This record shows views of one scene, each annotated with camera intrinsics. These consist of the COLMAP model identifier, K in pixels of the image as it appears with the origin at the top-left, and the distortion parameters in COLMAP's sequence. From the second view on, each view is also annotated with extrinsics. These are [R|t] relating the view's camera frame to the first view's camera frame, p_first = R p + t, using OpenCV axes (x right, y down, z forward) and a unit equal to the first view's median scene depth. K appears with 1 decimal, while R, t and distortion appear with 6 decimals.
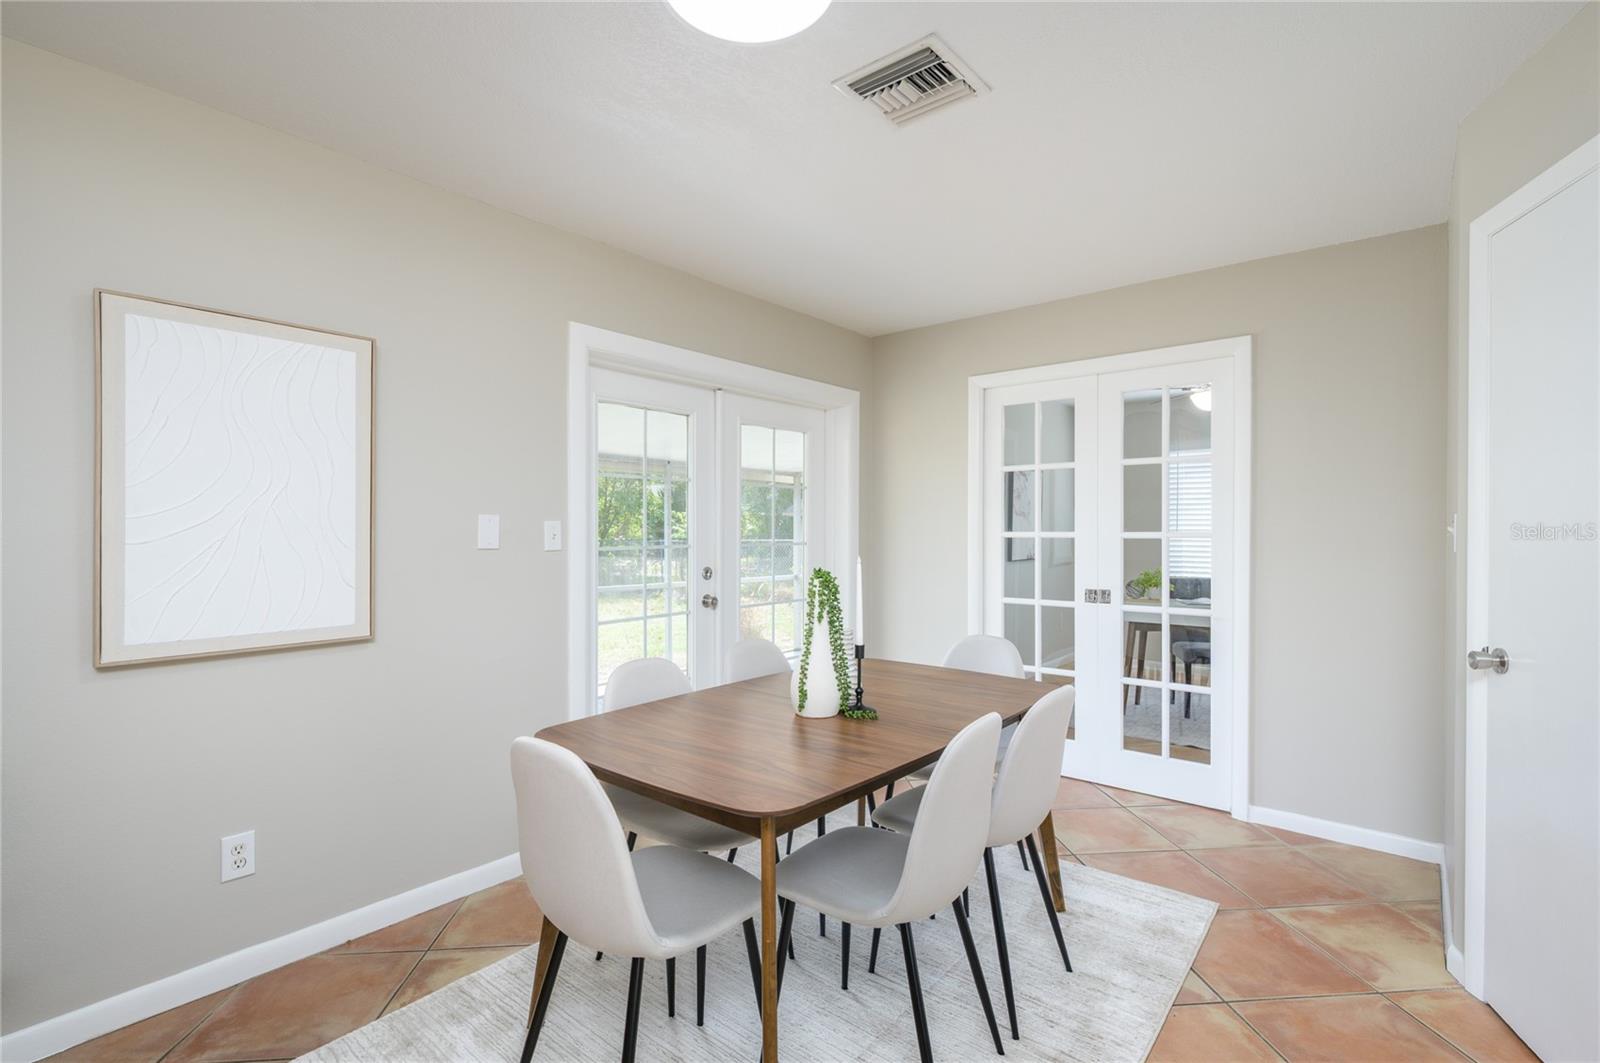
lens RADIAL K [[735.6, 0, 800.0], [0, 735.6, 531.5], [0, 0, 1]] dist [0.000523, 0.000050]
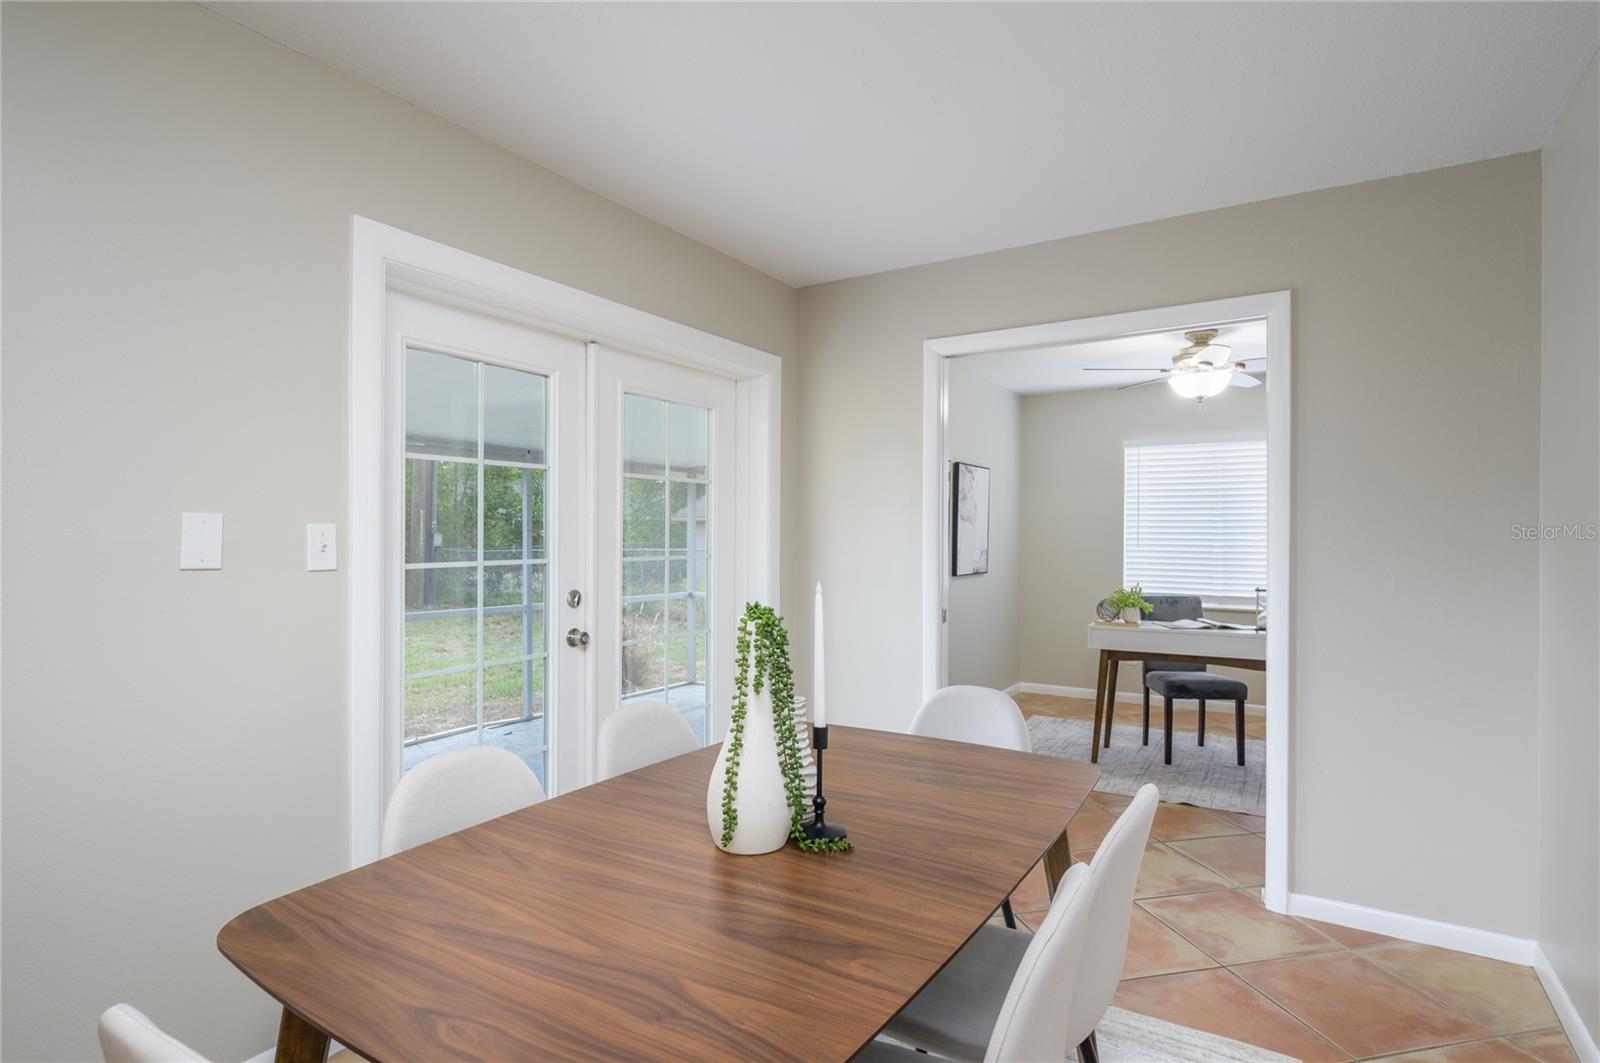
lens RADIAL K [[811.6, 0, 803.2], [0, 811.6, 537.3], [0, 0, 1]] dist [-0.000811, 0.000072]
pose [[0.990253, 0.002137, 0.139261, -0.022482], [-0.001861, 0.999996, -0.002109, -0.002097], [-0.139265, 0.001829, 0.990253, 0.265471]]
